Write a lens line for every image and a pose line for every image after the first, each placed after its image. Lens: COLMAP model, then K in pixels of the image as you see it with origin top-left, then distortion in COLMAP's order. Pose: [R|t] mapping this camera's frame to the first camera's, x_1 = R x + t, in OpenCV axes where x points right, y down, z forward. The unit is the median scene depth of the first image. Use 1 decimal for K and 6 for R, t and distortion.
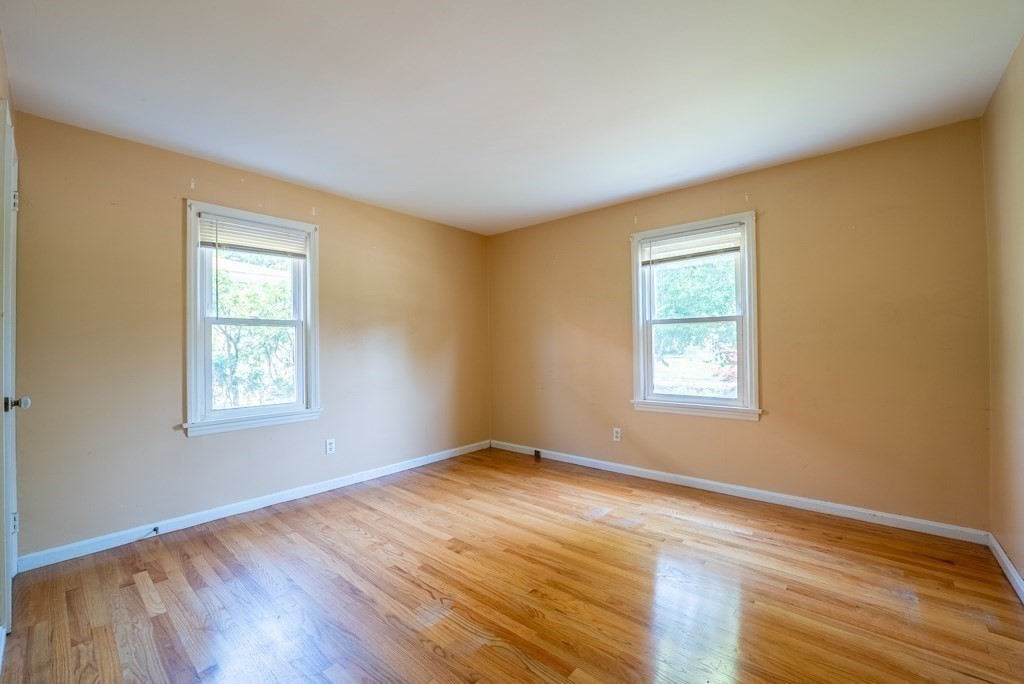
lens RADIAL K [[416.8, 0, 512.8], [0, 416.8, 343.3], [0, 0, 1]] dist [-0.025116, 0.001037]
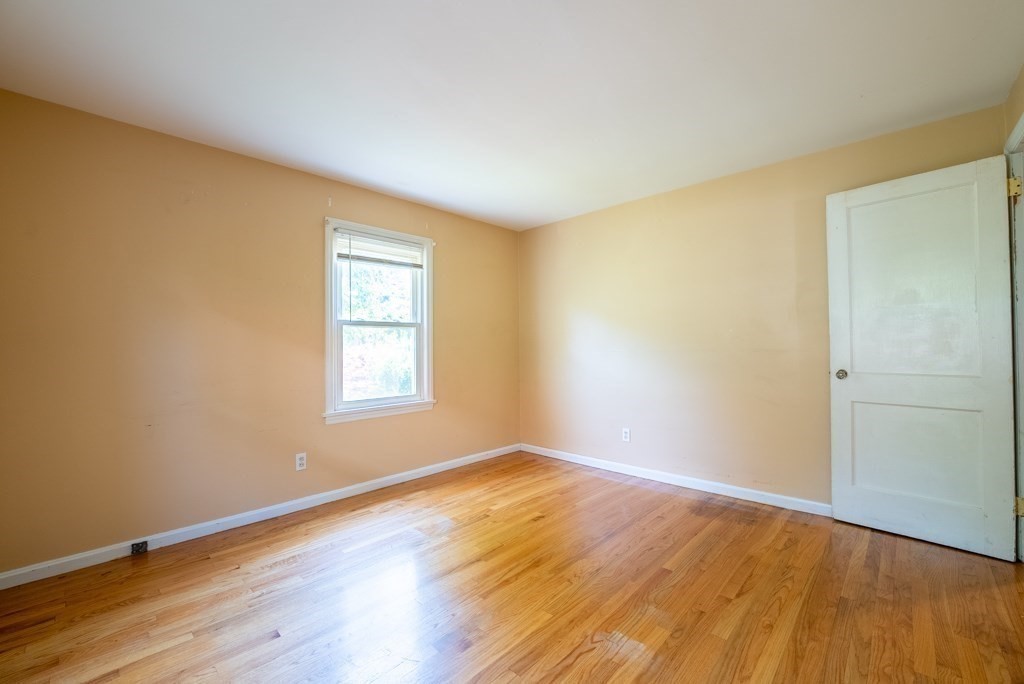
lens RADIAL K [[416.8, 0, 512.8], [0, 416.8, 343.3], [0, 0, 1]] dist [-0.025116, 0.001037]
pose [[0.045137, 0.019354, 0.998793, -0.751142], [0.000953, 0.999811, -0.019417, 0.016429], [-0.998980, 0.001828, 0.045110, 0.817698]]
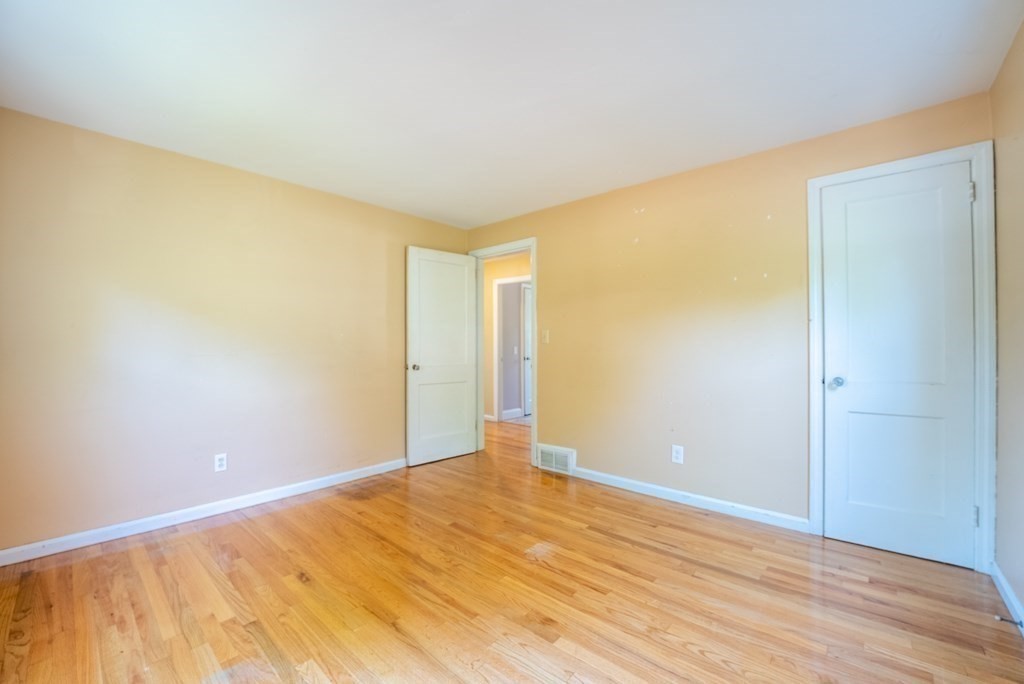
lens RADIAL K [[416.8, 0, 512.8], [0, 416.8, 343.3], [0, 0, 1]] dist [-0.025116, 0.001037]
pose [[-0.999854, 0.014239, 0.009430, -0.089663], [0.014078, 0.999759, -0.016844, 0.015685], [-0.009668, -0.016709, -0.999814, 1.588852]]
